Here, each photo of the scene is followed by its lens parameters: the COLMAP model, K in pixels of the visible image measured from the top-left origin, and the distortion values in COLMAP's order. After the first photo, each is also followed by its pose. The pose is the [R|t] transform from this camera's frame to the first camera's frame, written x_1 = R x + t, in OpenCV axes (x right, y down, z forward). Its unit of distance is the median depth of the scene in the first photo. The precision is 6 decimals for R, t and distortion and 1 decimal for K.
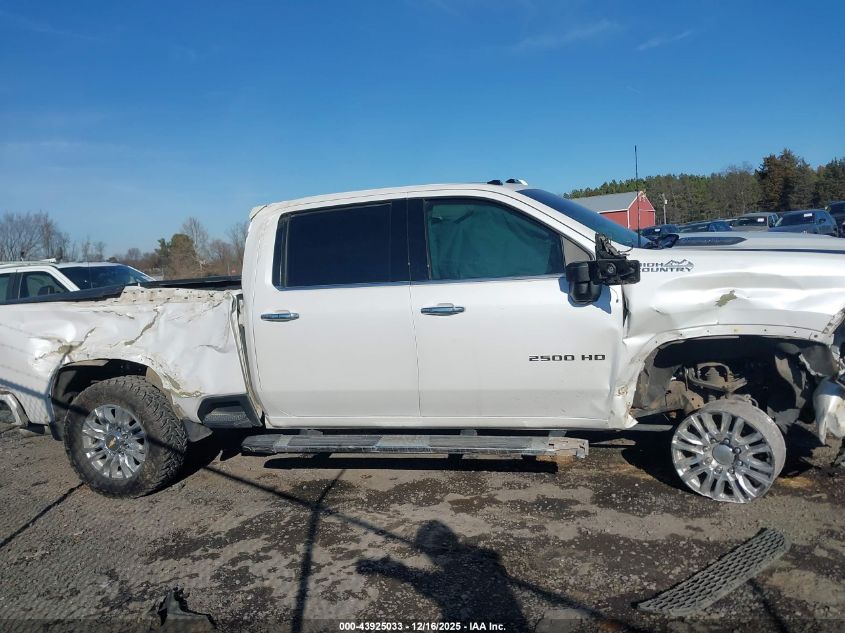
lens RADIAL K [[660.9, 0, 436.5], [0, 660.9, 297.2], [0, 0, 1]] dist [0.040278, -0.044254]
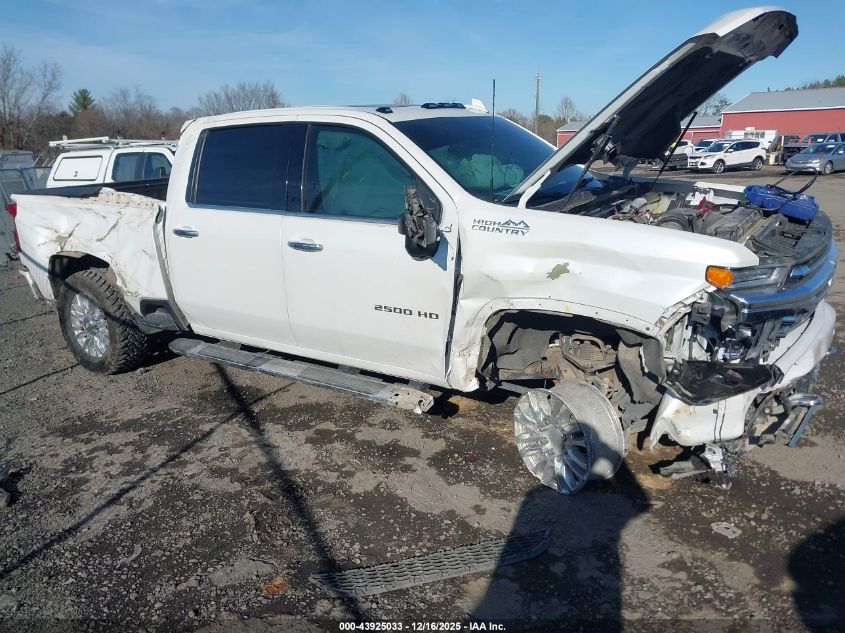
lens RADIAL K [[660.9, 0, 423.7], [0, 660.9, 315.2], [0, 0, 1]] dist [0.040278, -0.044254]
pose [[0.951593, 0.130950, -0.278069, 0.435113], [-0.074335, 0.975896, 0.205187, -0.088656], [0.298235, -0.174584, 0.938390, 0.111761]]
